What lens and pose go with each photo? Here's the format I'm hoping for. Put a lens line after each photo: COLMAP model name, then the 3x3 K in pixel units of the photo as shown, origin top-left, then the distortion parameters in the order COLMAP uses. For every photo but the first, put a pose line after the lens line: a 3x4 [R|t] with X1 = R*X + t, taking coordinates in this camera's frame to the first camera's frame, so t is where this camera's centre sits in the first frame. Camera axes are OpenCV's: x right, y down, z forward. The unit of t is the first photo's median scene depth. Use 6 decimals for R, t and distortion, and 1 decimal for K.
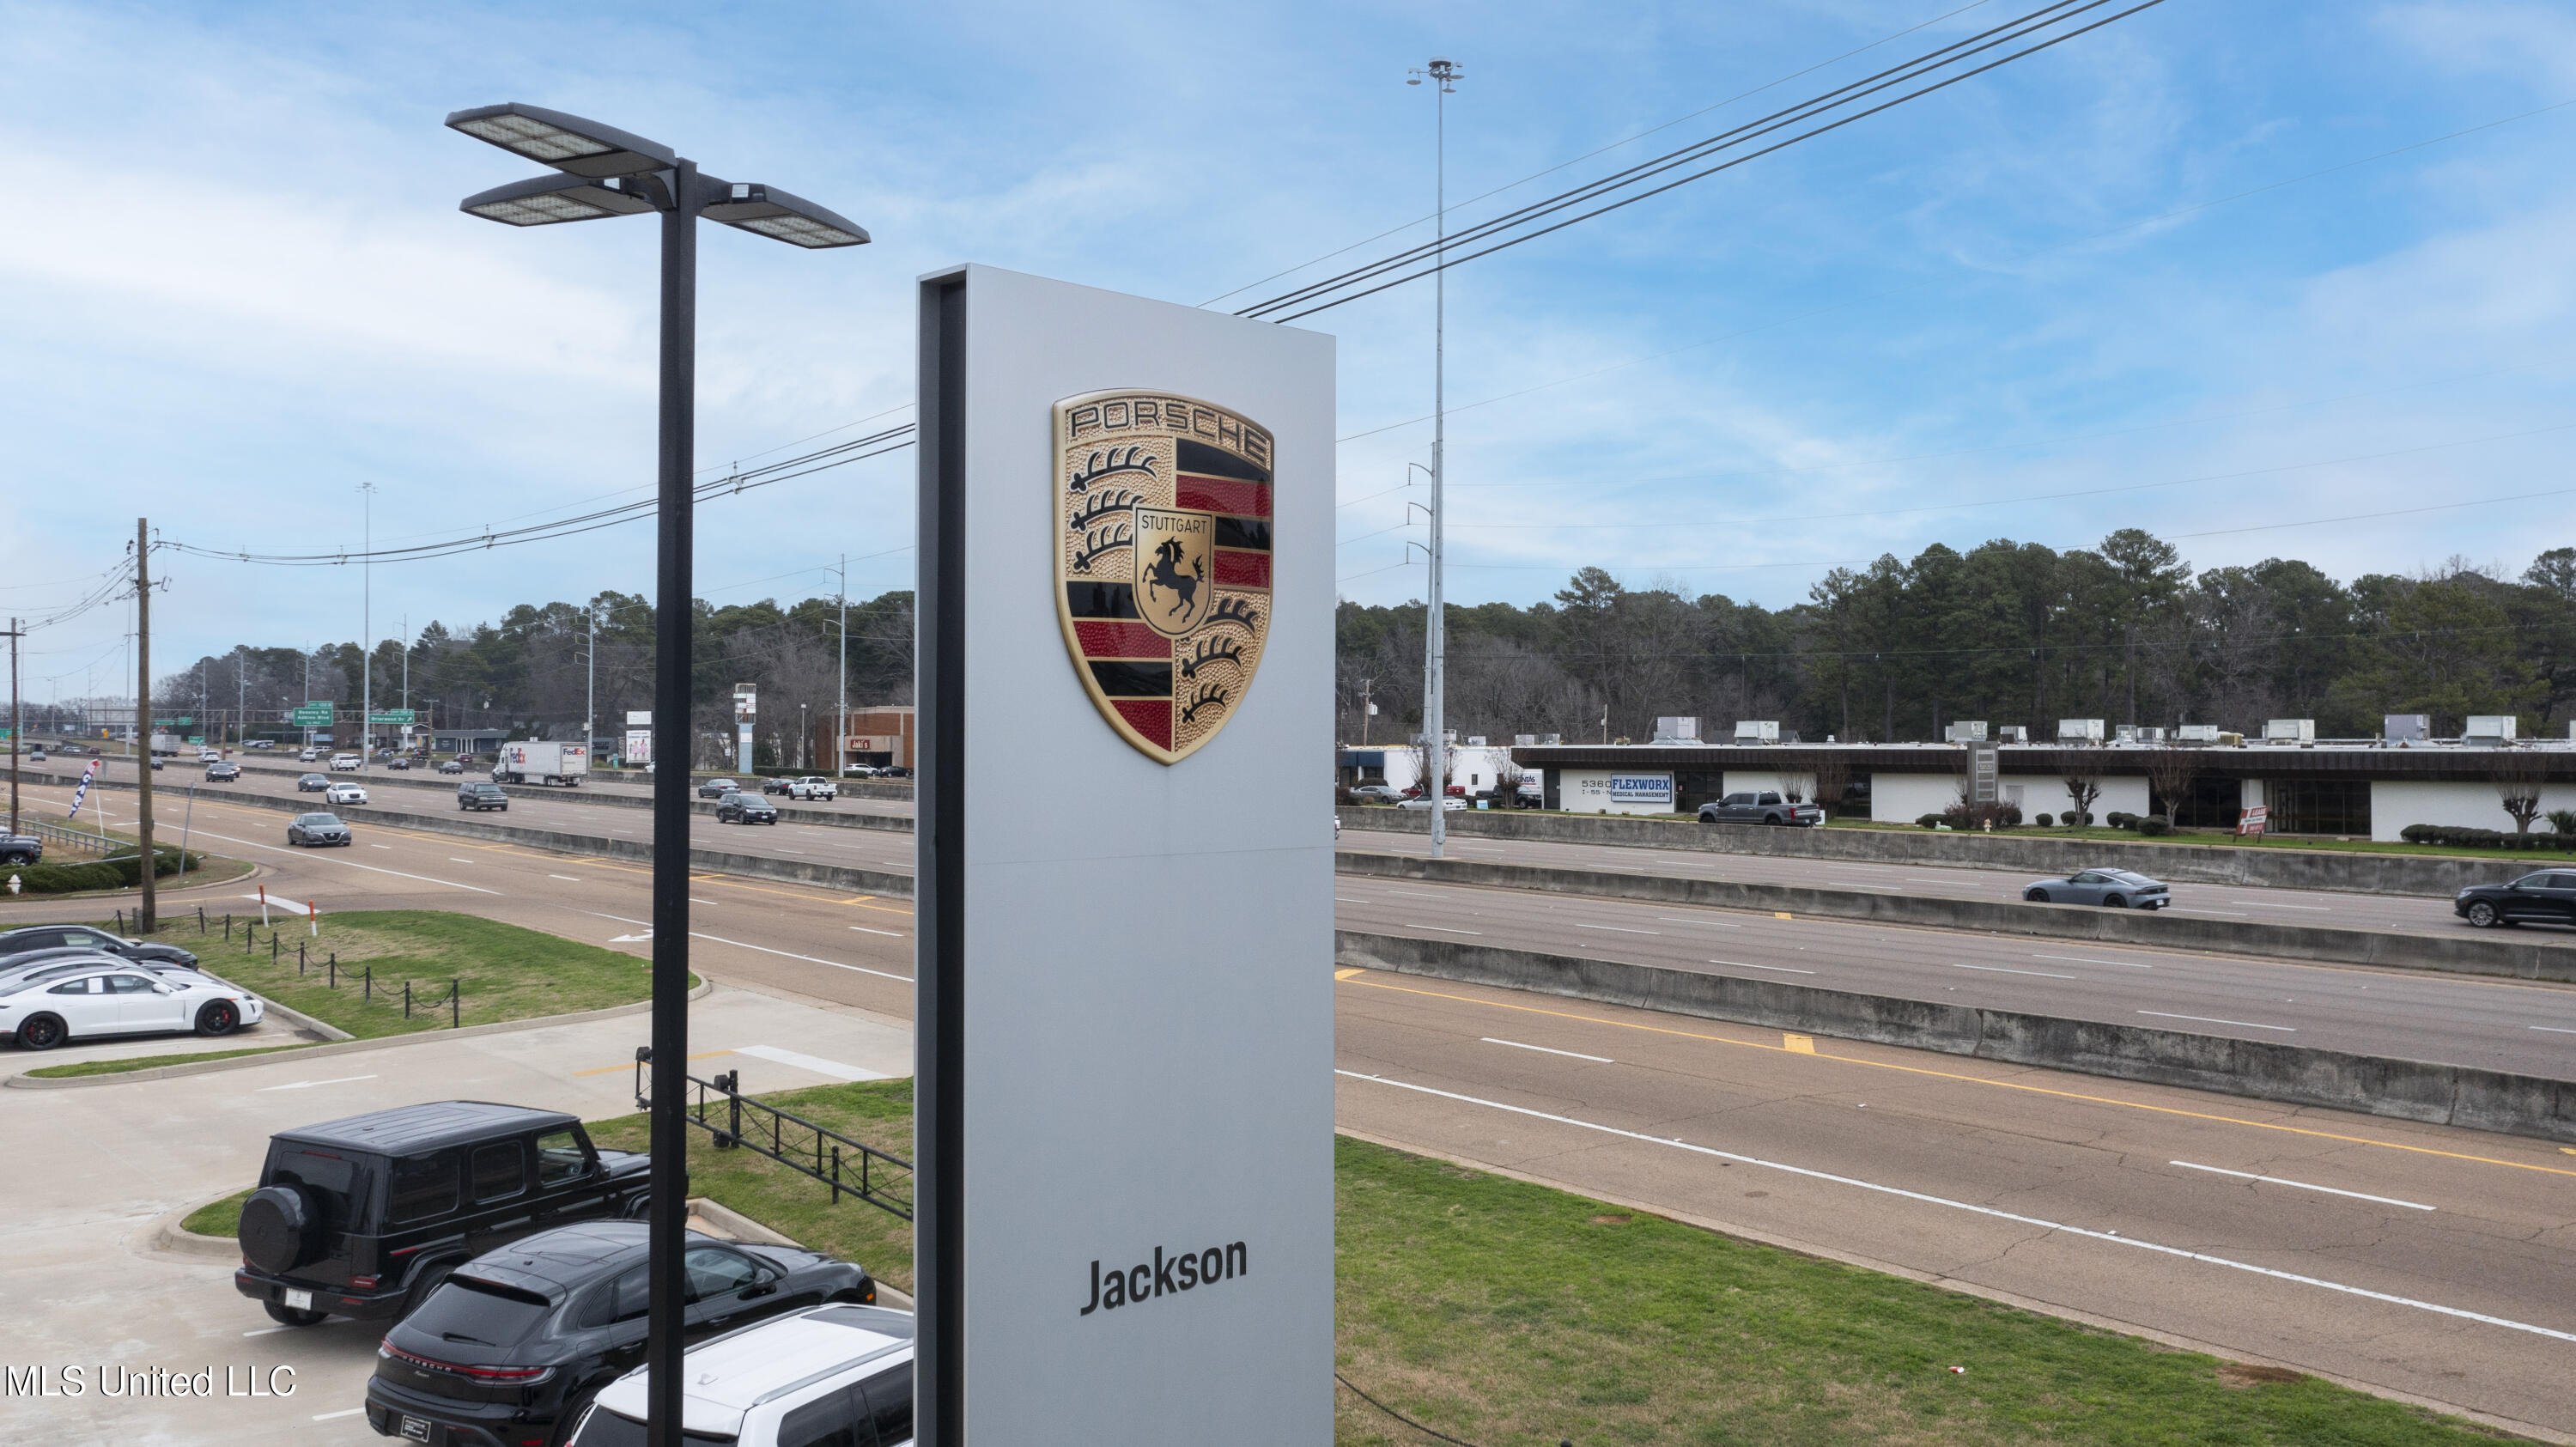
lens RADIAL K [[2101.9, 0, 1288.0], [0, 2101.9, 723.5], [0, 0, 1]] dist [0.010299, 0.007319]
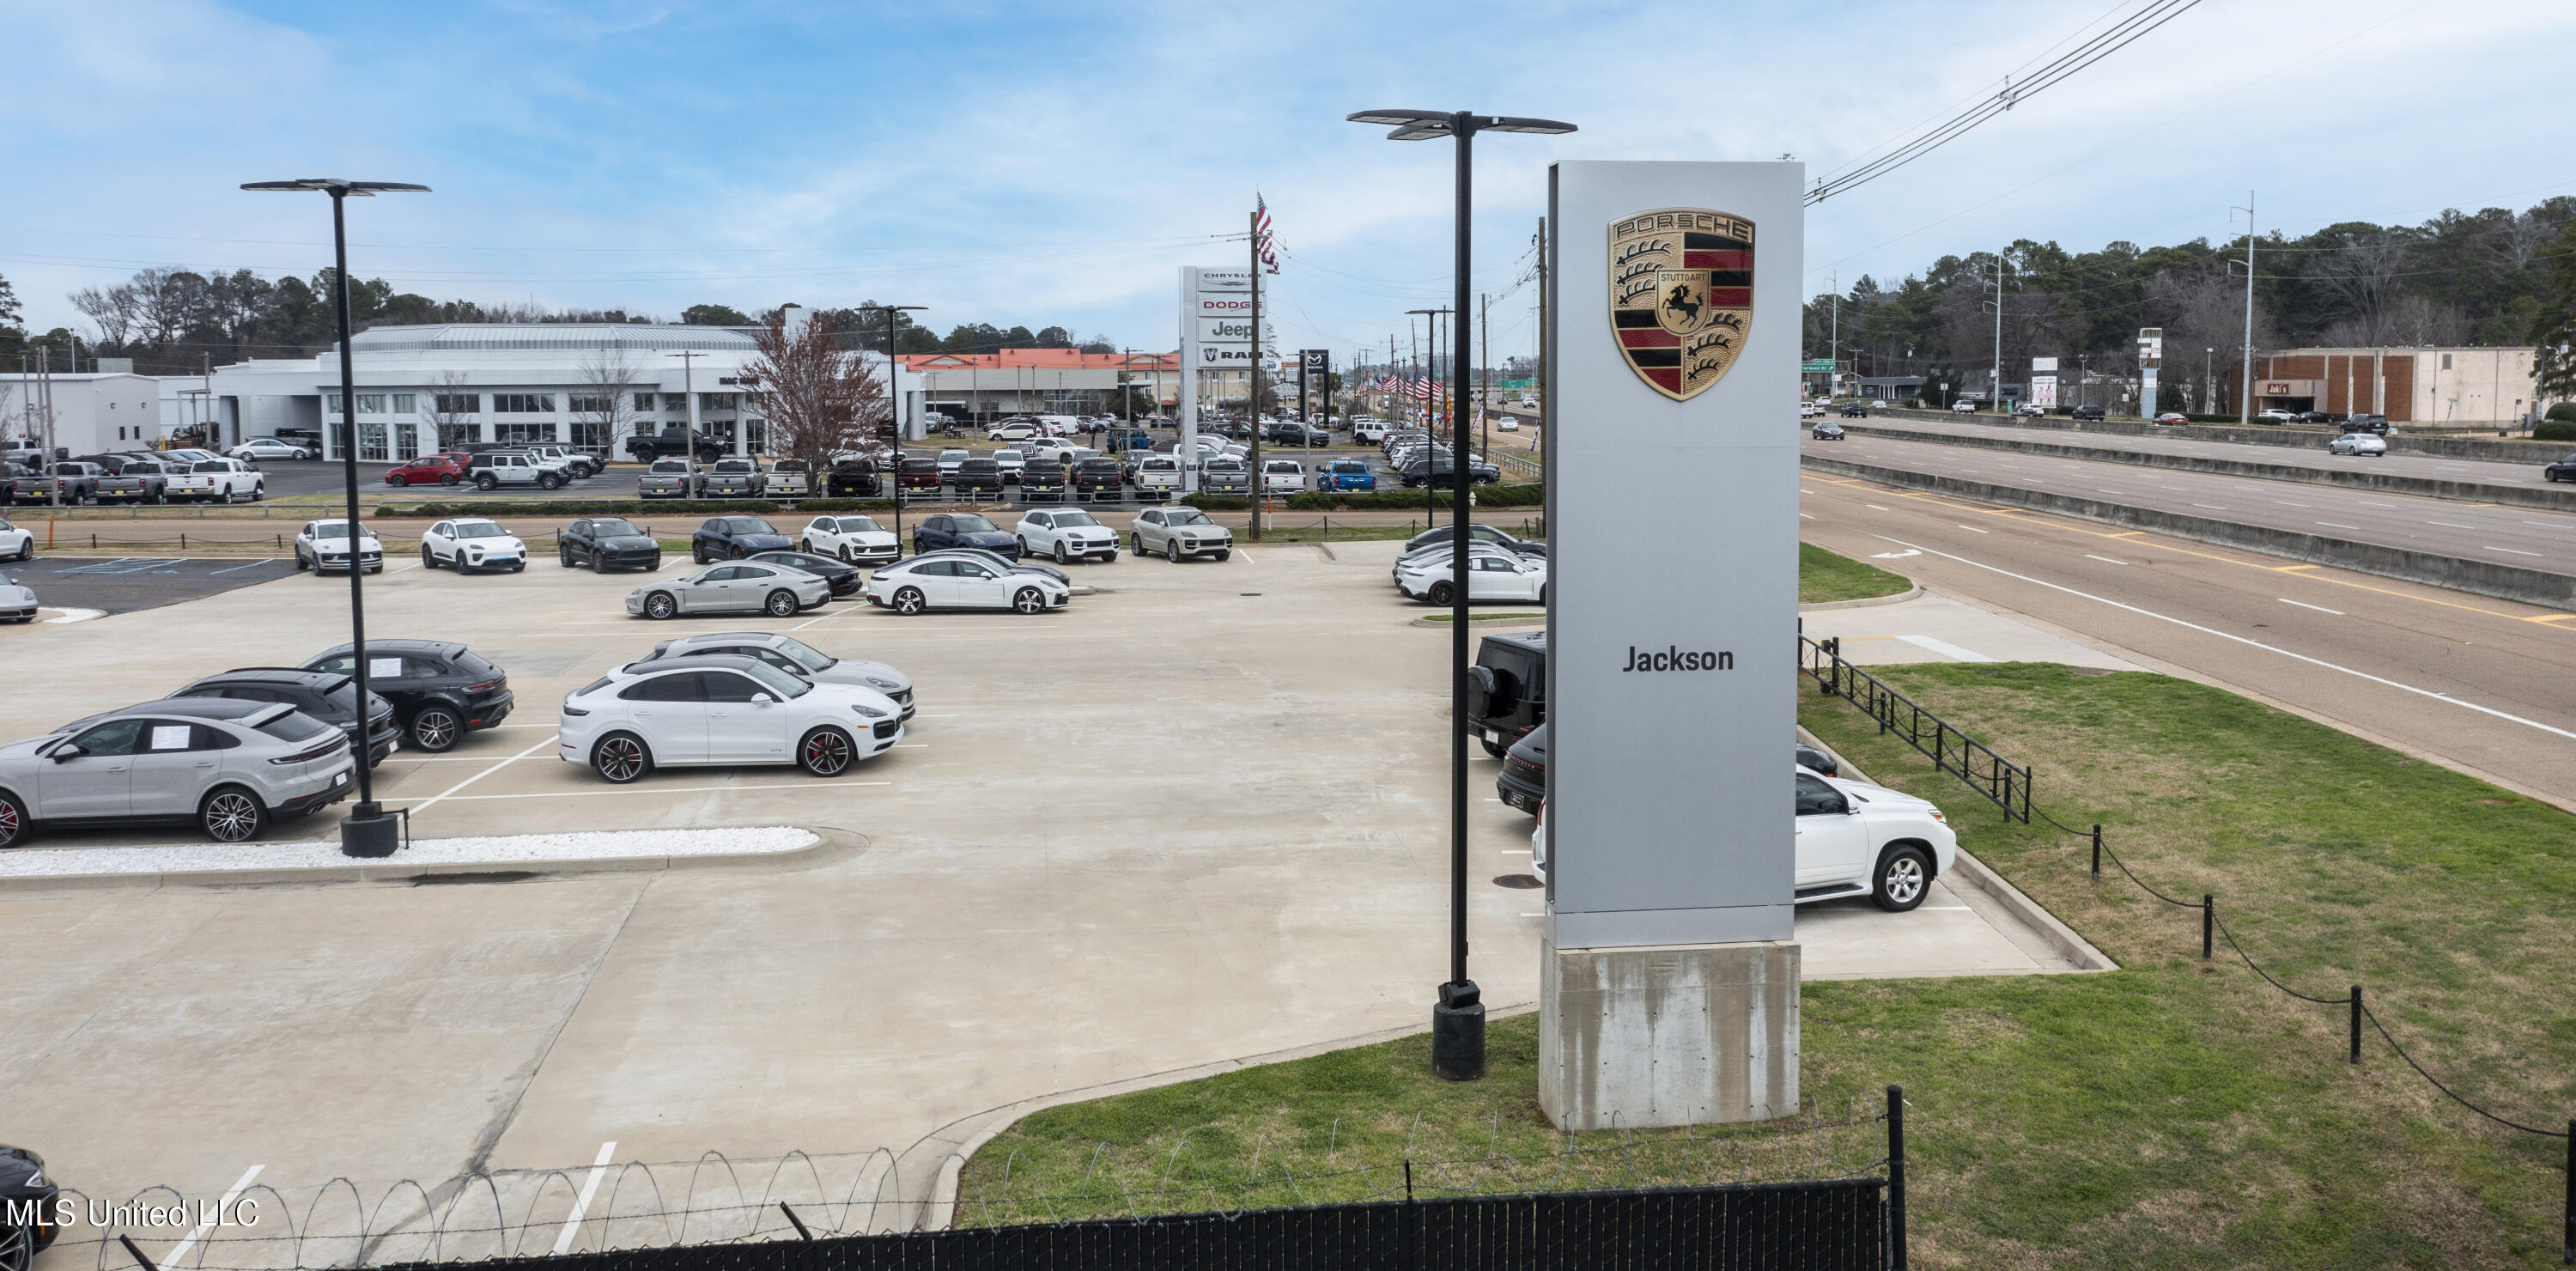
lens RADIAL K [[2036.9, 0, 1286.3], [0, 2036.9, 540.3], [0, 0, 1]] dist [-0.000239, 0.005657]
pose [[0.789590, 0.039963, -0.612332, 0.344251], [0.011145, 0.996779, 0.079424, -0.002560], [0.613533, -0.069537, 0.786601, -0.303280]]
